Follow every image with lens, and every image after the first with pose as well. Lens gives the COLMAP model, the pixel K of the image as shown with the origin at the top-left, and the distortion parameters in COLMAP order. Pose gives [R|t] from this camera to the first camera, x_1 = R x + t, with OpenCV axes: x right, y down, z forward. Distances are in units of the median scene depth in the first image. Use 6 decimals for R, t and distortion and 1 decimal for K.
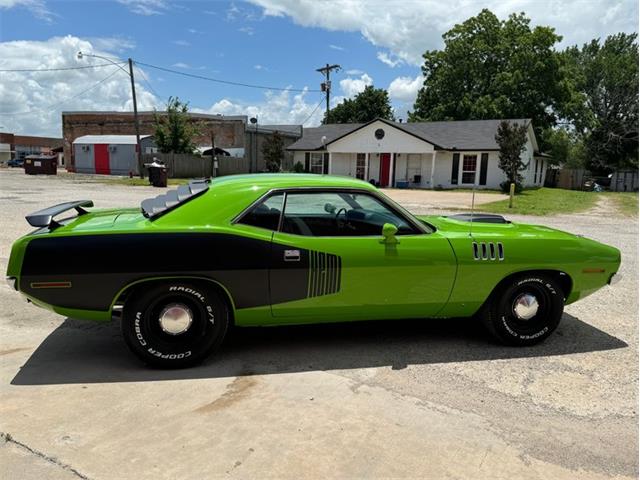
lens RADIAL K [[516.9, 0, 320.0], [0, 516.9, 240.0], [0, 0, 1]] dist [0.135276, -0.232373]
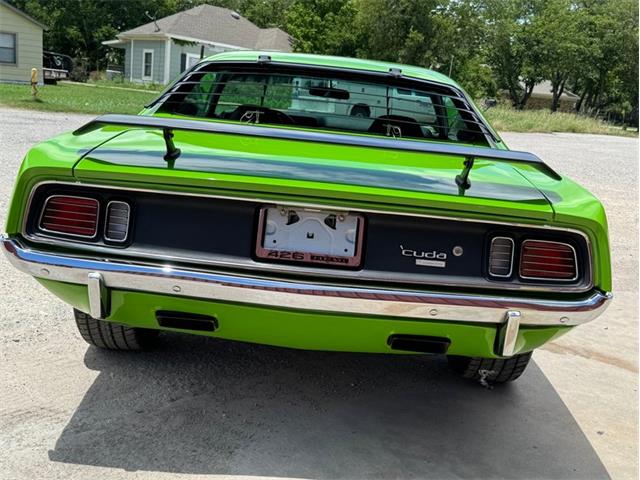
lens RADIAL K [[705.7, 0, 323.2], [0, 705.7, 237.7], [0, 0, 1]] dist [0.201758, -0.443603]
pose [[0.235190, -0.205376, 0.950003, -0.136761], [0.056963, 0.978653, 0.197467, -0.012861], [-0.970279, 0.007672, 0.241869, 0.120074]]
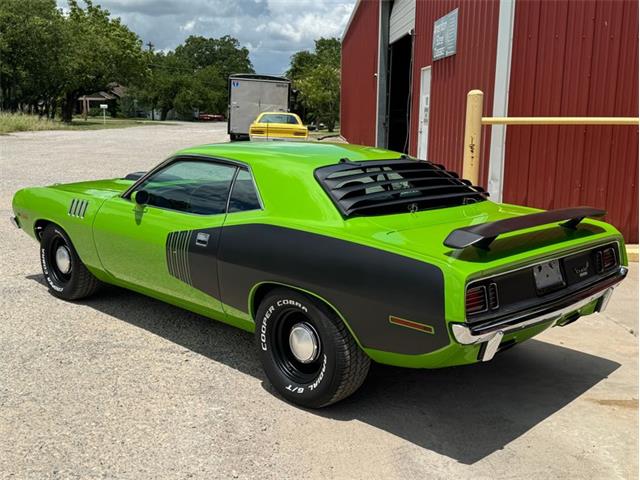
lens RADIAL K [[705.7, 0, 323.2], [0, 705.7, 237.7], [0, 0, 1]] dist [0.201758, -0.443603]
pose [[-0.550349, -0.187403, 0.813631, -0.148382], [0.084830, 0.956892, 0.277780, -0.043347], [-0.830614, 0.221896, -0.510727, 0.233102]]
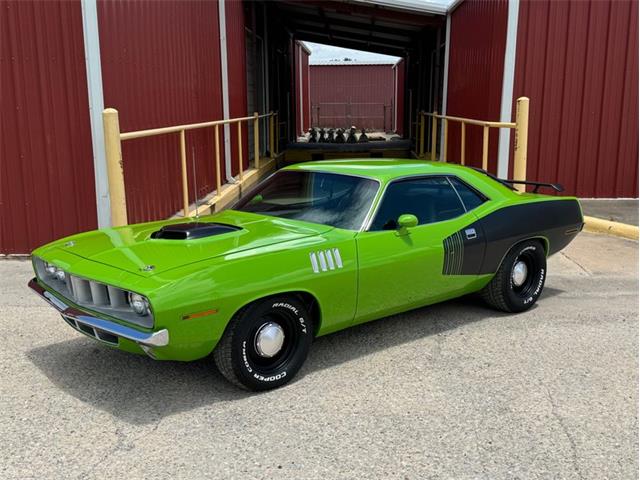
lens RADIAL K [[705.8, 0, 331.4], [0, 705.8, 237.0], [0, 0, 1]] dist [0.217714, -0.499331]
pose [[-0.869866, 0.070526, -0.488220, 0.104067], [-0.081908, 0.955337, 0.283940, -0.054964], [0.486440, 0.286979, -0.825239, 0.317756]]
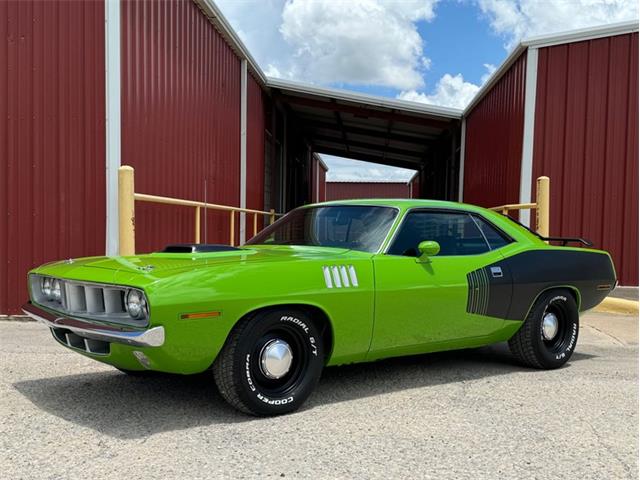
lens RADIAL K [[705.7, 0, 323.2], [0, 705.7, 237.7], [0, 0, 1]] dist [0.201758, -0.443603]
pose [[-0.885143, -0.032094, -0.464212, 0.099416], [-0.098214, 0.988029, 0.118963, -0.030438], [0.454837, 0.150891, -0.877699, 0.313394]]
